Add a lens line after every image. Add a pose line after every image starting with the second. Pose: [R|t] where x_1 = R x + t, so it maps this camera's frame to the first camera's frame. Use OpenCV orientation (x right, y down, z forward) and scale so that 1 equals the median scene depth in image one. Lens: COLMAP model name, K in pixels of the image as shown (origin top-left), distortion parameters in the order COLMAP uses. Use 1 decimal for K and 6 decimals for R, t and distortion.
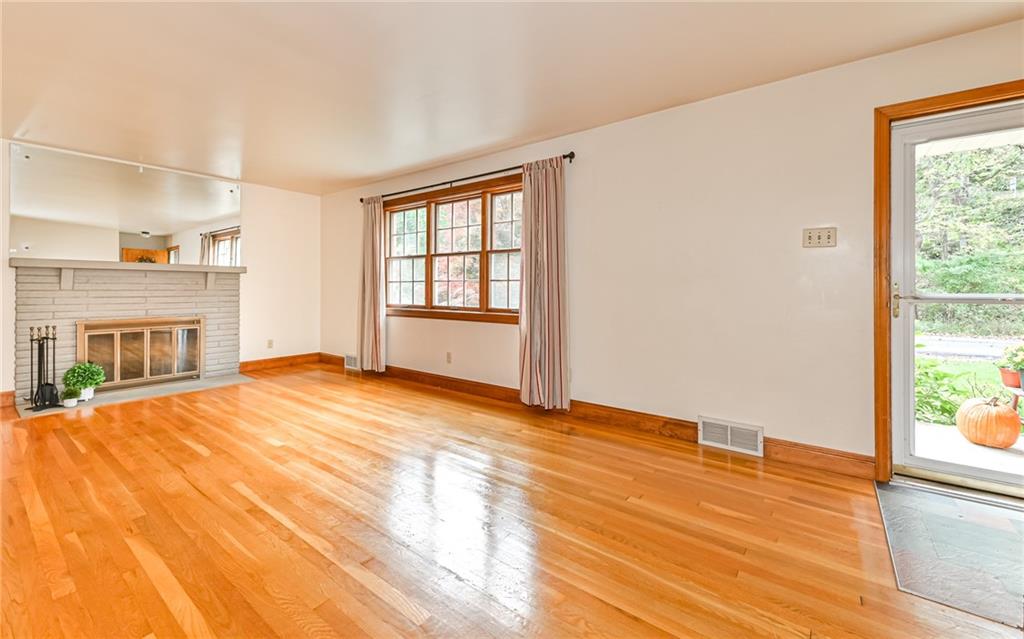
lens RADIAL K [[422.8, 0, 512.1], [0, 422.8, 285.4], [0, 0, 1]] dist [0.000004, 0.000076]
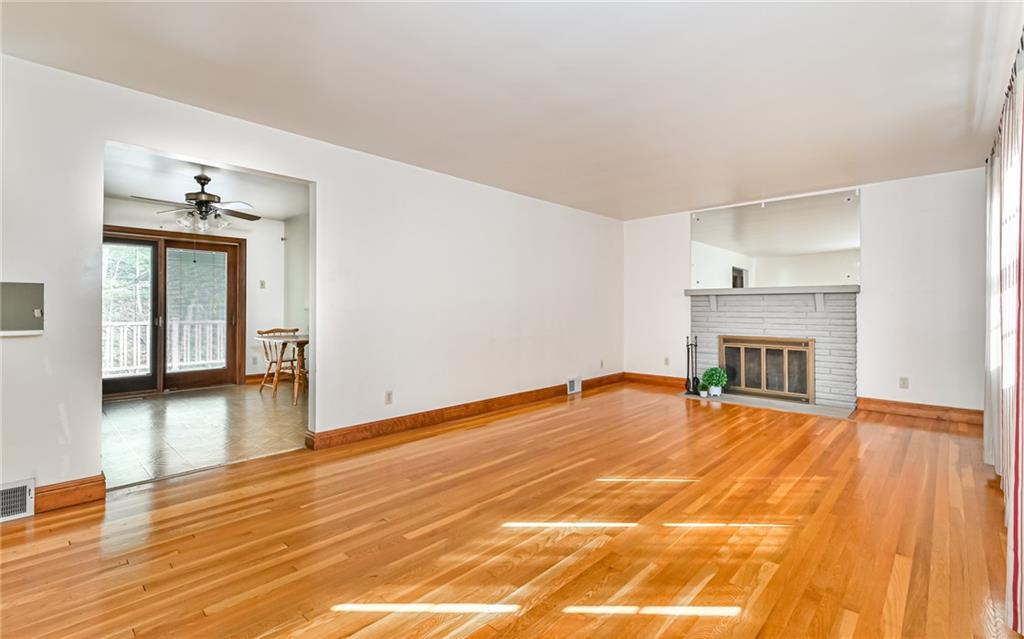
lens RADIAL K [[450.0, 0, 512.5], [0, 450.0, 310.6], [0, 0, 1]] dist [0.005658, 0.000714]
pose [[-0.114849, 0.003303, -0.993377, 0.413934], [0.004921, 0.999984, 0.002756, 0.001803], [0.993371, -0.004571, -0.114864, 0.494442]]
